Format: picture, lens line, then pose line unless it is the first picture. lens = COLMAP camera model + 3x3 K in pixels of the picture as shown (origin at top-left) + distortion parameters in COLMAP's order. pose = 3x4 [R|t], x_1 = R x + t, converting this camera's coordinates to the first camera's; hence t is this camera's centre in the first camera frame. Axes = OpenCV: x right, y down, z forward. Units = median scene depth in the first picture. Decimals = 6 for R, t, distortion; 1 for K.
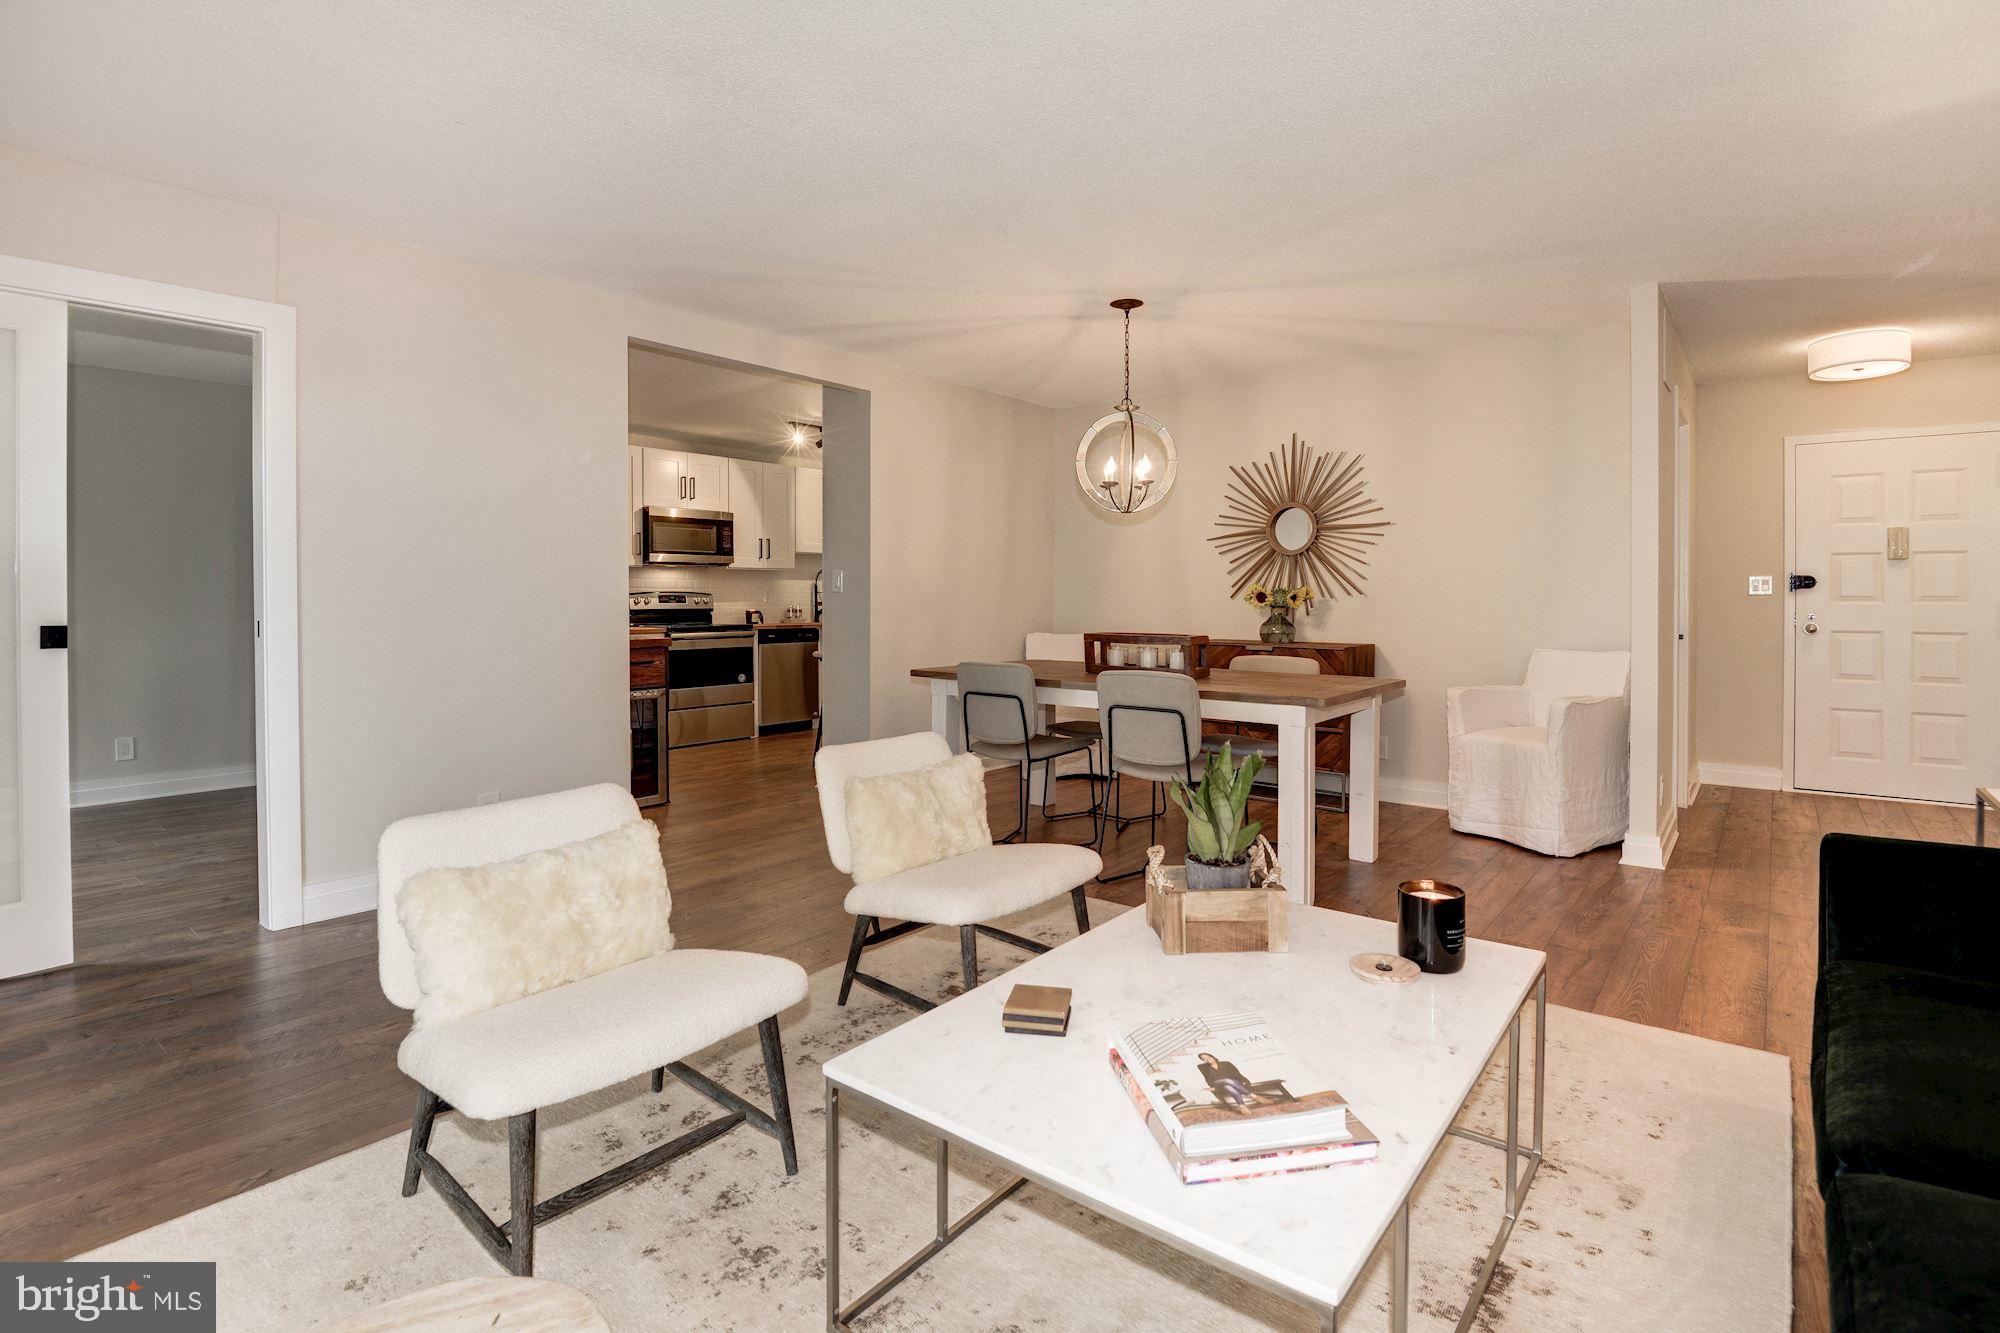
lens RADIAL K [[936.8, 0, 964.2], [0, 936.8, 620.0], [0, 0, 1]] dist [-0.017953, -0.007001]
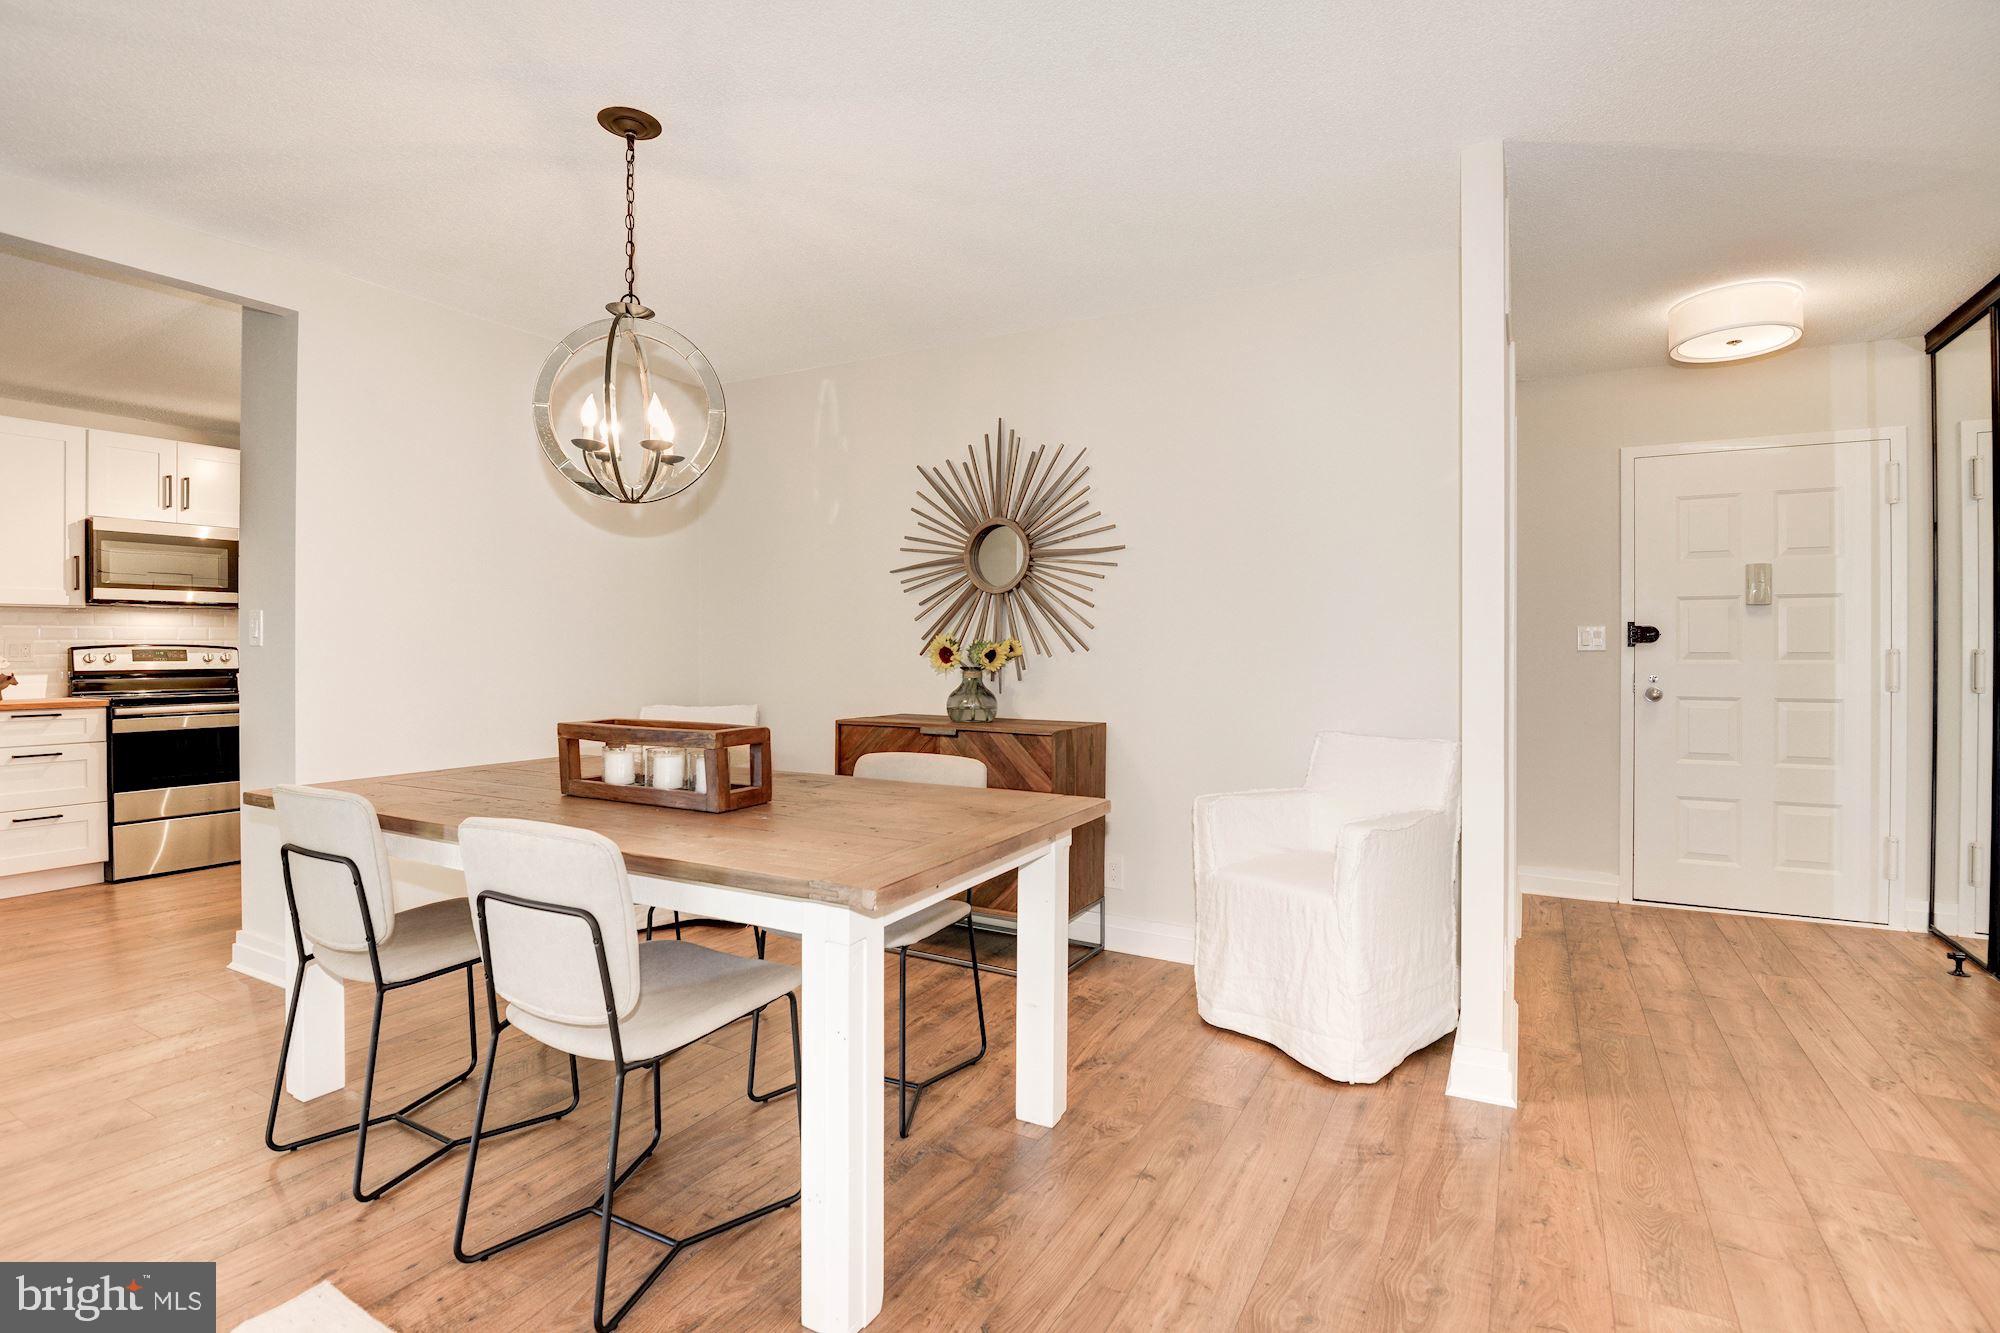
lens RADIAL K [[936.8, 0, 981.3], [0, 936.8, 662.6], [0, 0, 1]] dist [-0.017953, -0.007001]
pose [[0.981263, -0.002229, 0.192662, 0.218462], [0.004269, 0.999939, -0.010172, -0.011960], [-0.192628, 0.010804, 0.981212, 0.343455]]
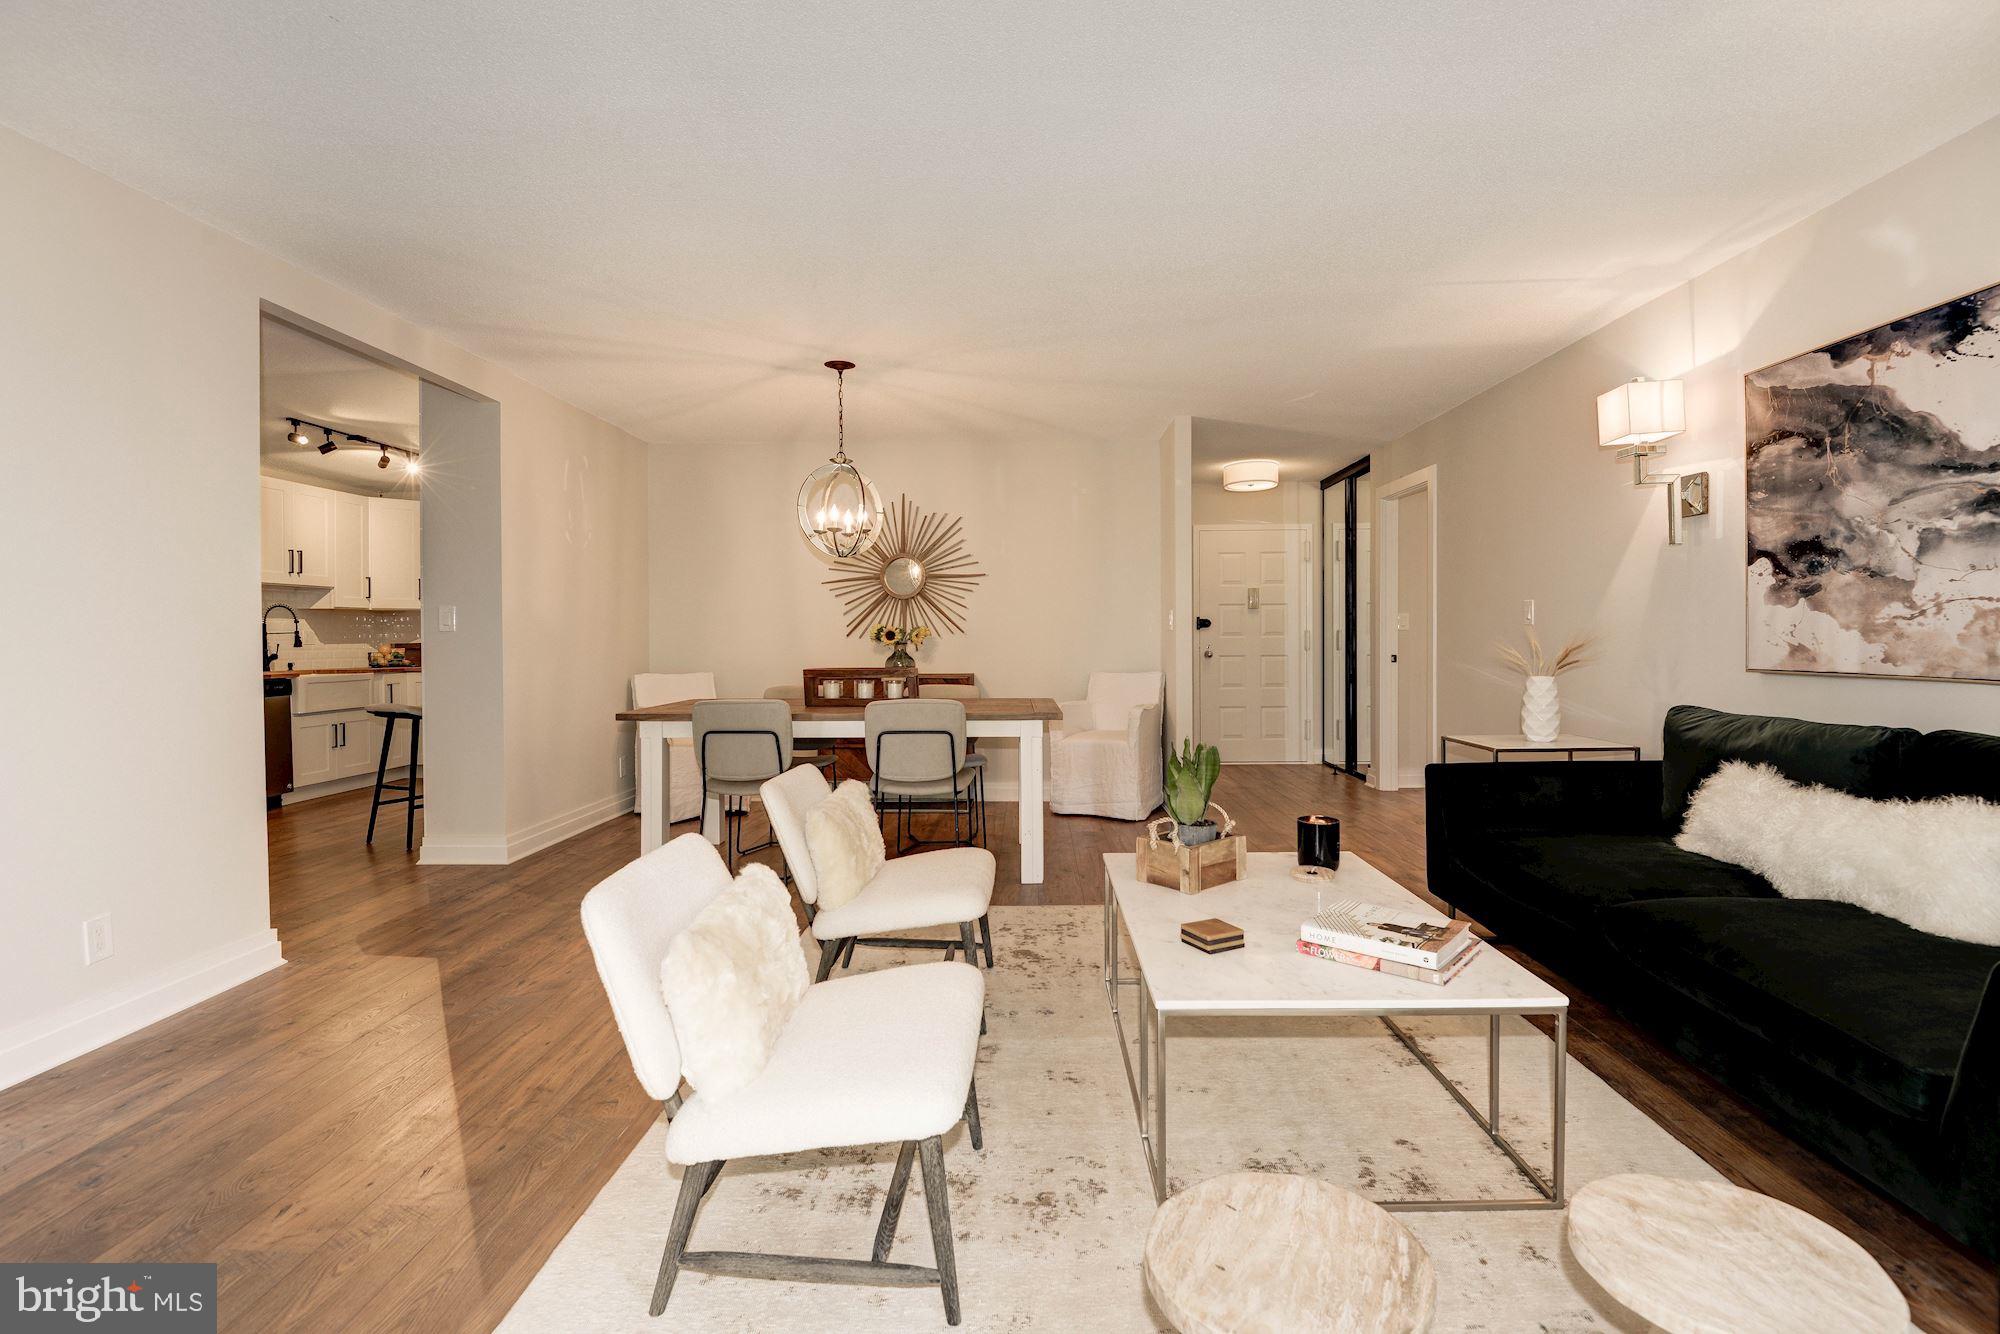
lens RADIAL K [[936.8, 0, 964.3], [0, 936.8, 655.3], [0, 0, 1]] dist [-0.017953, -0.007001]
pose [[0.794816, -0.014822, 0.606670, -0.306344], [0.016241, 0.999863, 0.003152, -0.000948], [-0.606634, 0.007348, 0.794948, 0.039421]]
